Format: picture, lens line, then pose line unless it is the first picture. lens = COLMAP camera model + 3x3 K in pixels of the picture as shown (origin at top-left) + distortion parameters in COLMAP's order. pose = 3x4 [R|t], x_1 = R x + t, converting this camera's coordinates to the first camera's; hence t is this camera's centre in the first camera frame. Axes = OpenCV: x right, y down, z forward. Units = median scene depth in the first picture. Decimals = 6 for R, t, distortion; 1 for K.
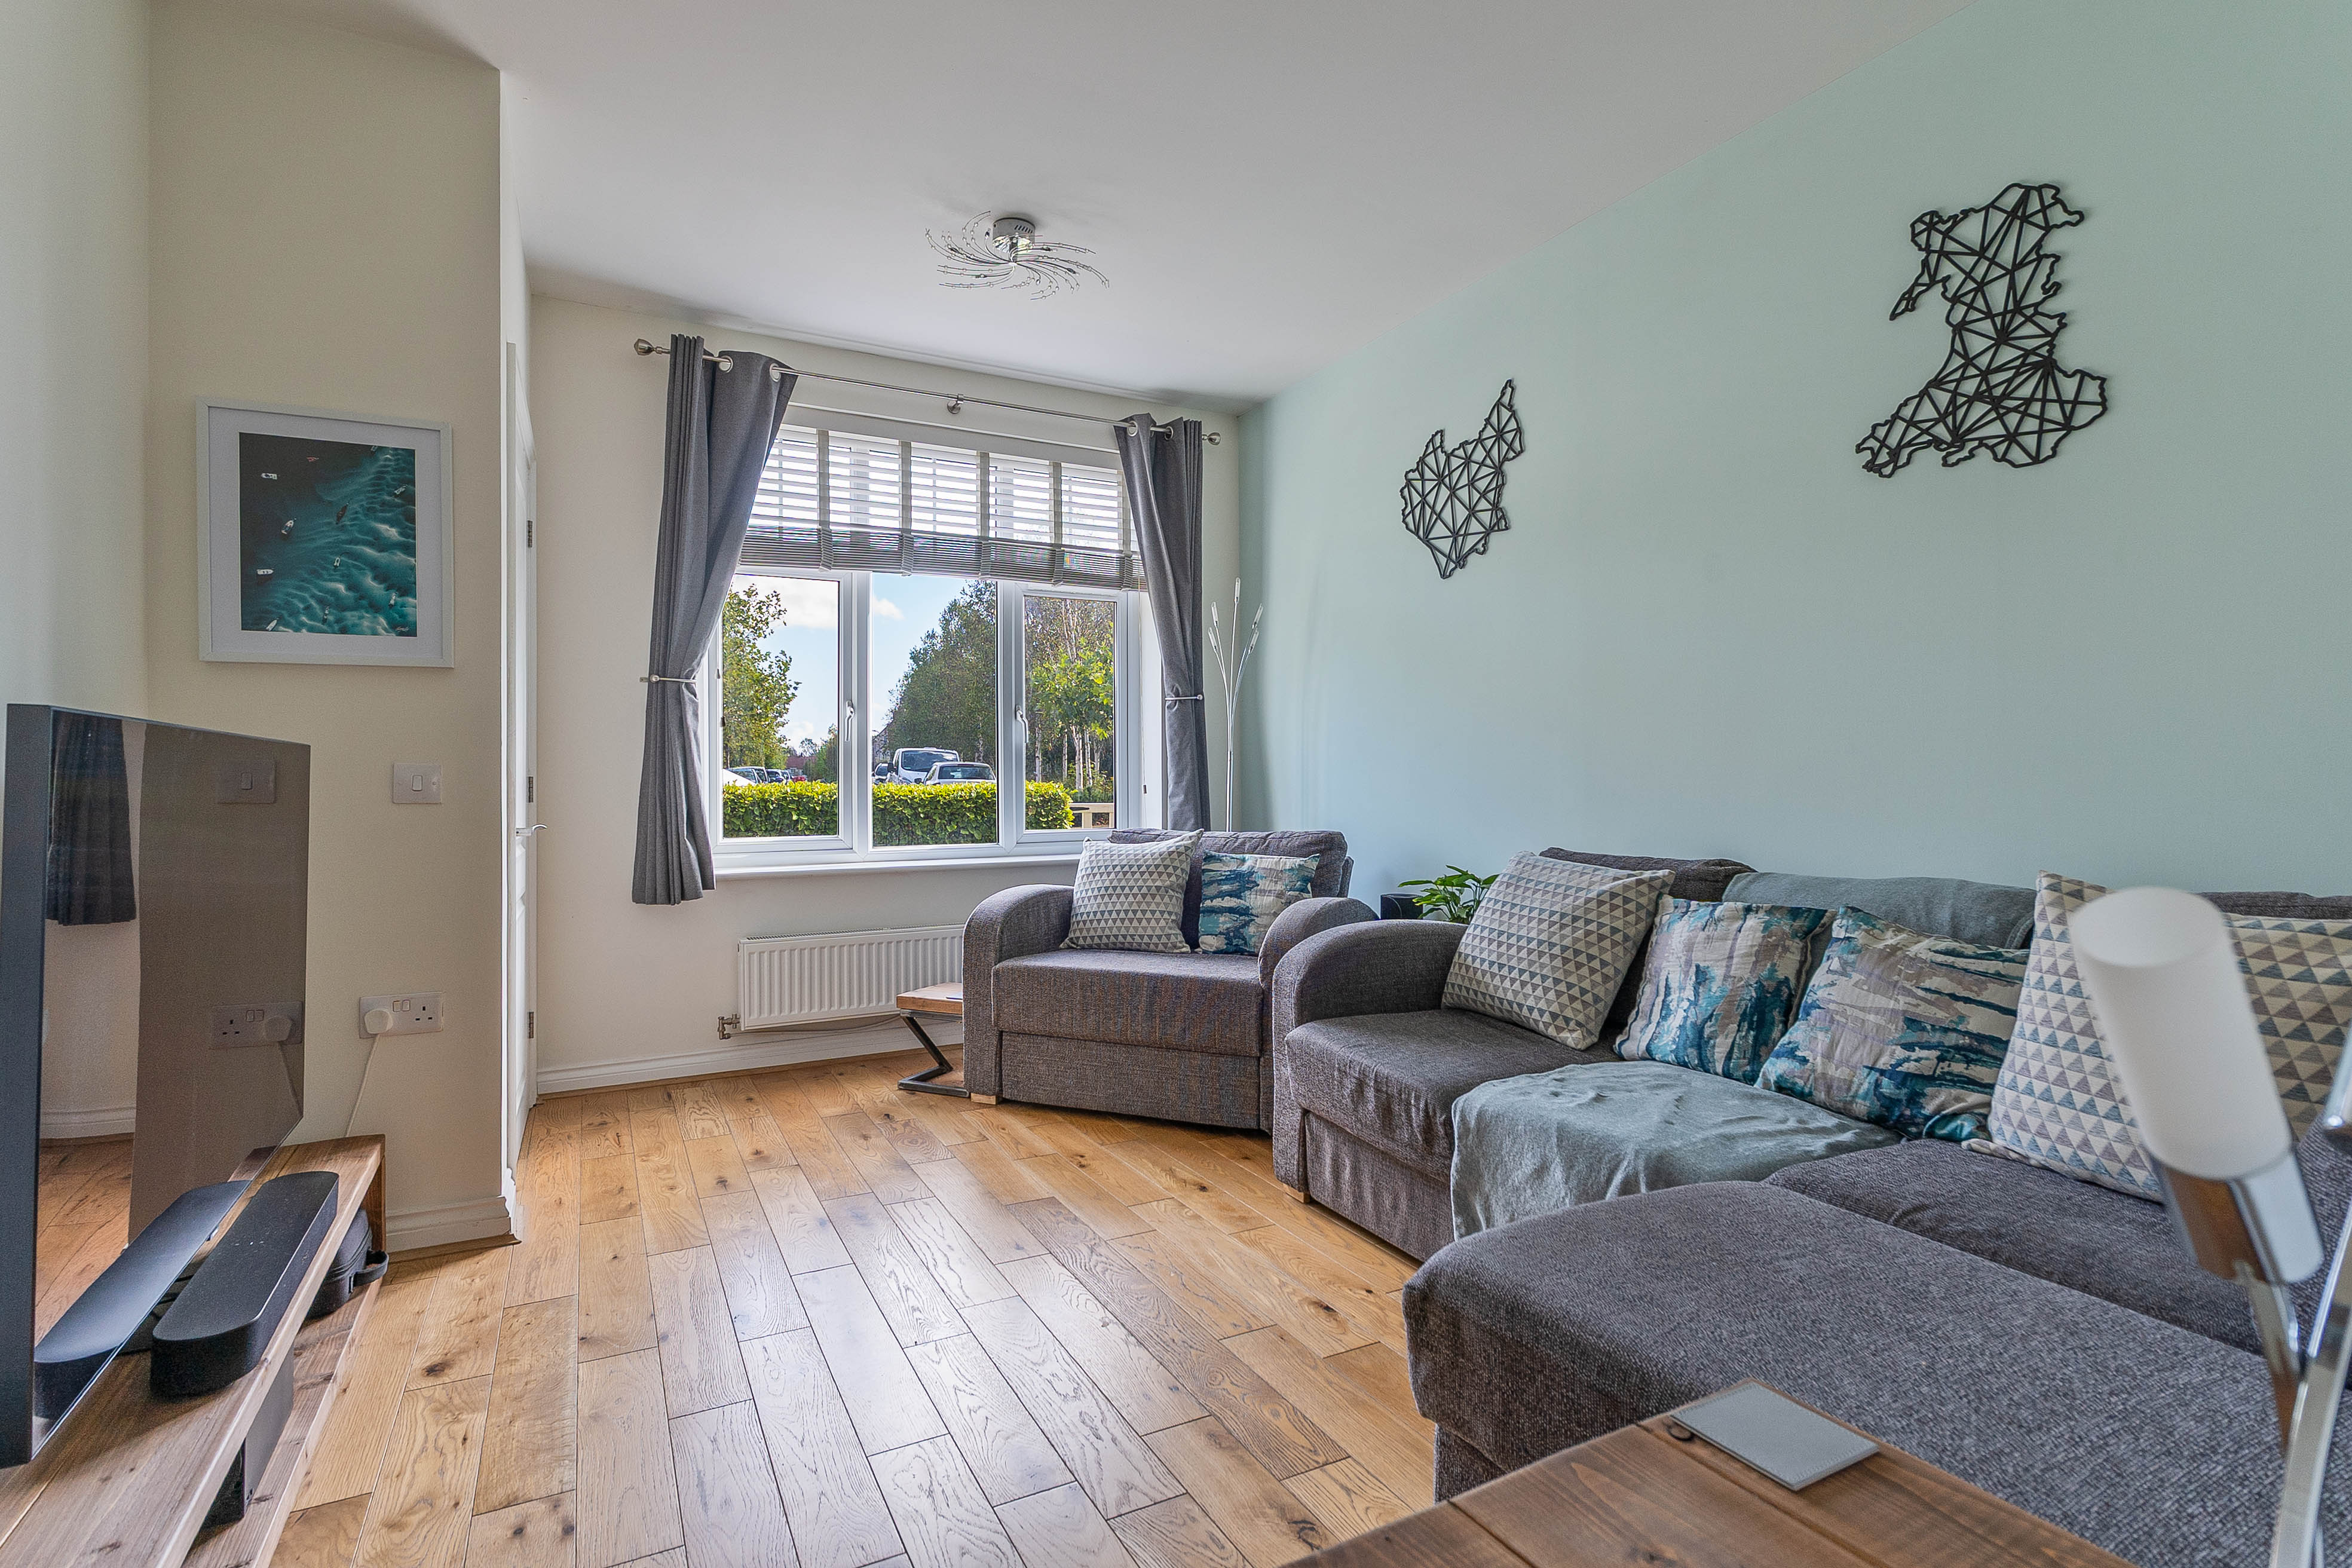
lens RADIAL K [[1143.1, 0, 1176.0], [0, 1143.1, 784.0], [0, 0, 1]] dist [0.000868, 0.000034]
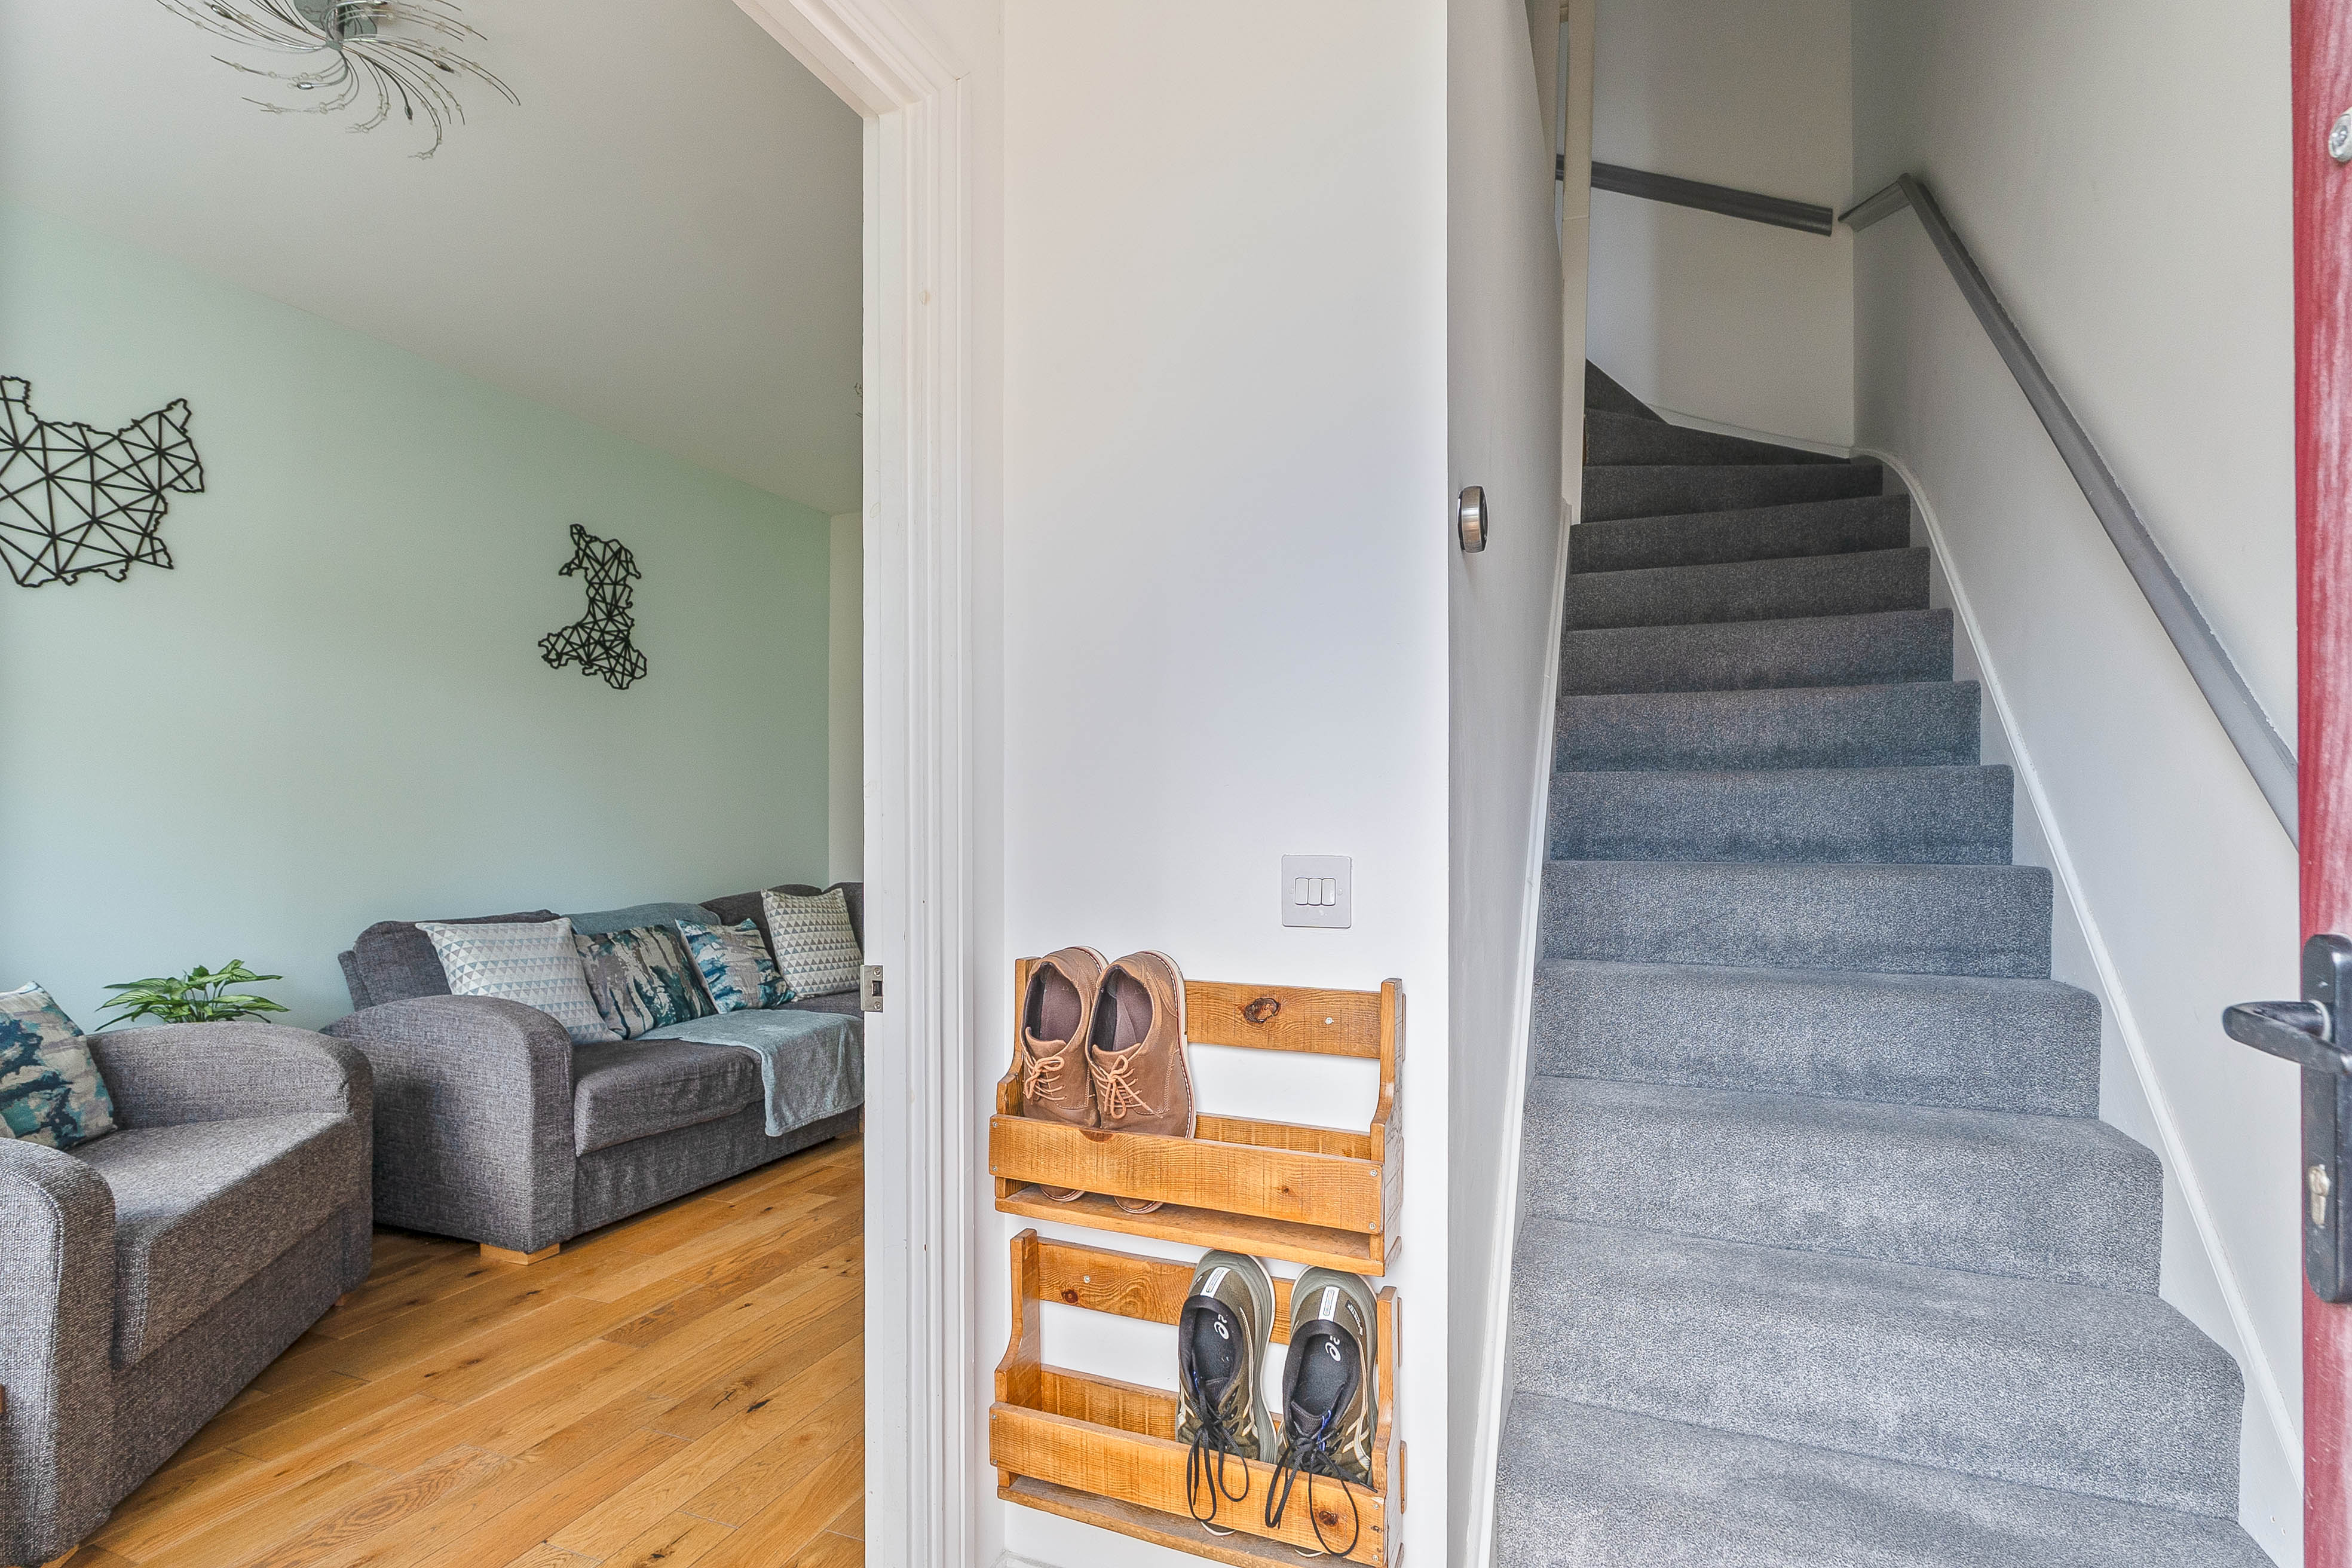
lens RADIAL K [[1073.2, 0, 1223.7], [0, 1073.2, 829.1], [0, 0, 1]] dist [0.001463, 0.000120]
pose [[-0.676090, -0.003928, 0.736809, -1.223089], [-0.004456, 0.999989, 0.001242, -0.045916], [-0.736806, -0.002444, -0.676100, 1.401914]]
